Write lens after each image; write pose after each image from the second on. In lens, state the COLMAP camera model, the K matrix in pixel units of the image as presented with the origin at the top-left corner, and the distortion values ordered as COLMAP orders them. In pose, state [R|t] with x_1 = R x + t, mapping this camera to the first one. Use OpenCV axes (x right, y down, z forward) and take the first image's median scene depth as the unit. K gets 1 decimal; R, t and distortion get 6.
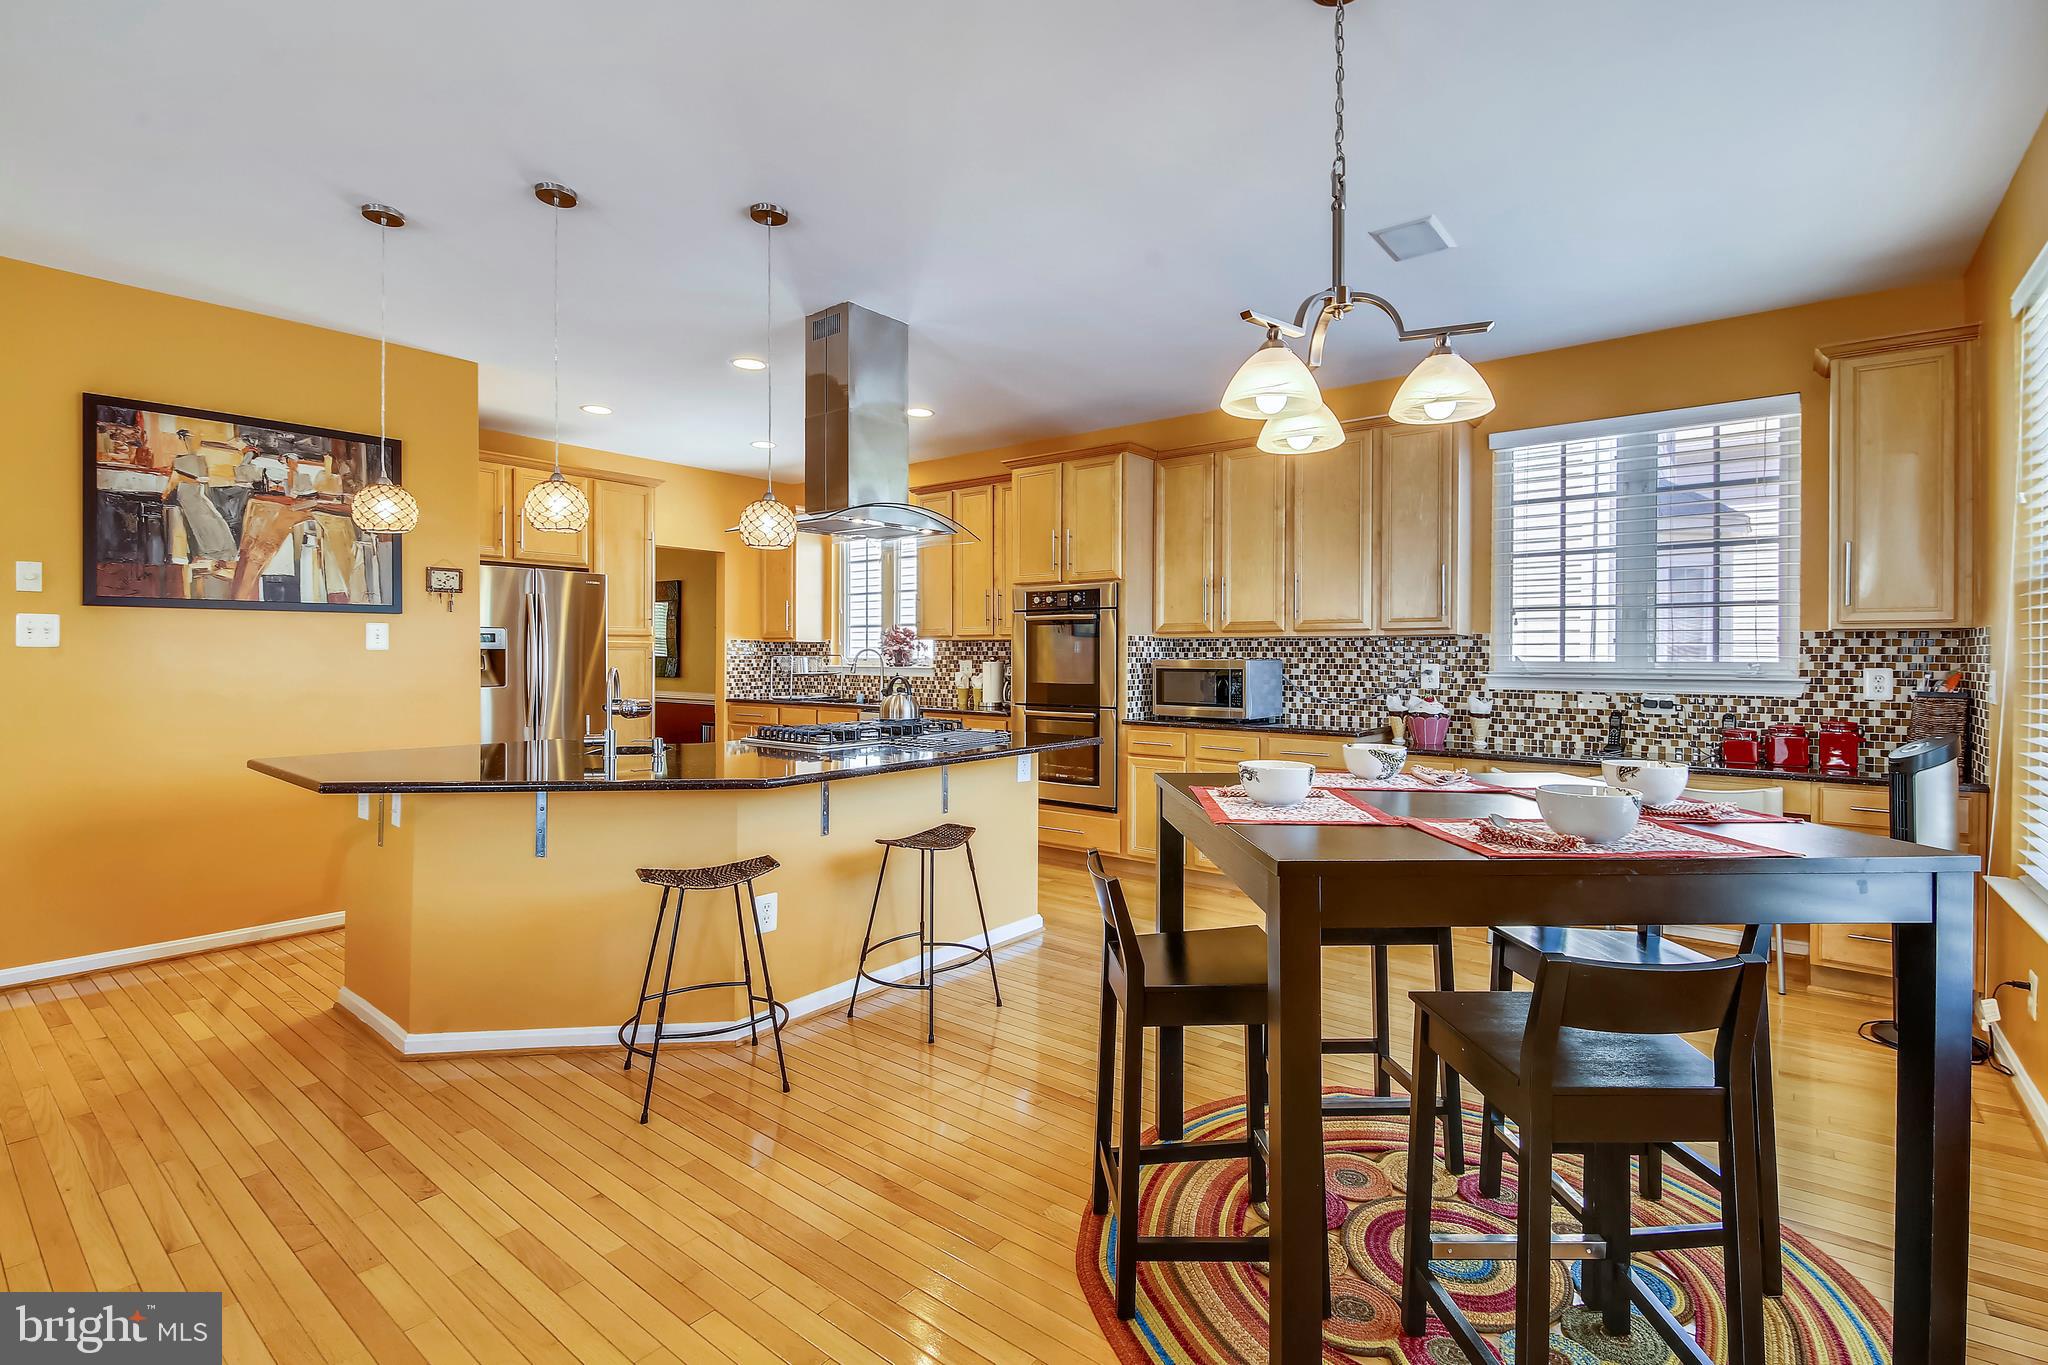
lens RADIAL K [[925.9, 0, 1034.0], [0, 925.9, 666.4], [0, 0, 1]] dist [0.002897, -0.008052]
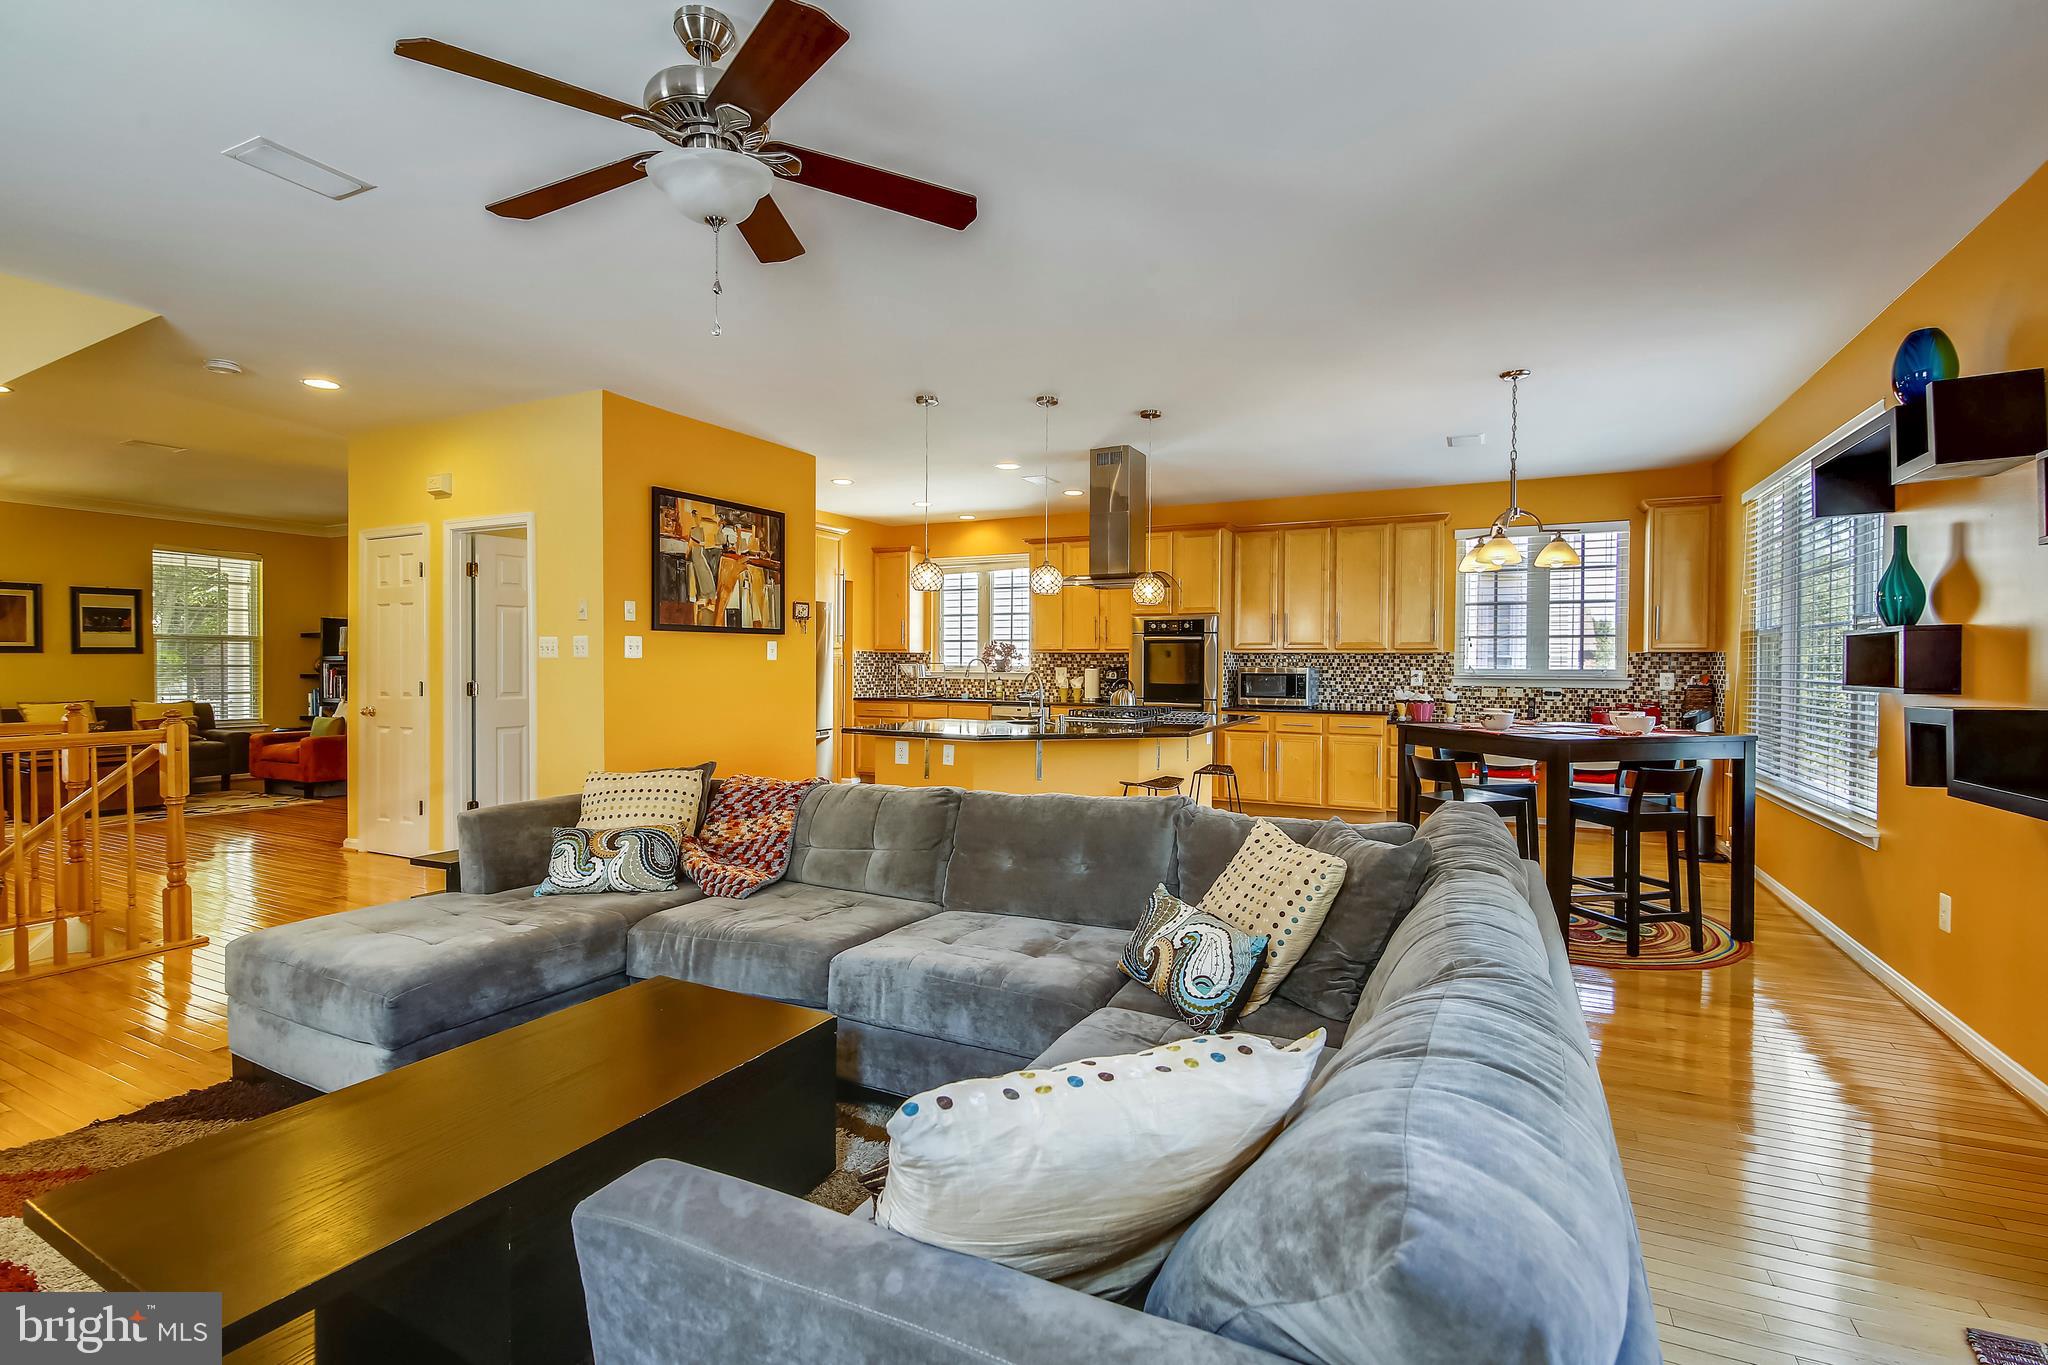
lens RADIAL K [[925.9, 0, 1017.1], [0, 925.9, 670.5], [0, 0, 1]] dist [0.002897, -0.008052]
pose [[0.979297, 0.000408, 0.202426, -0.628686], [-0.000117, 0.999999, -0.001451, 0.000090], [-0.202426, 0.001397, 0.979296, -0.473214]]
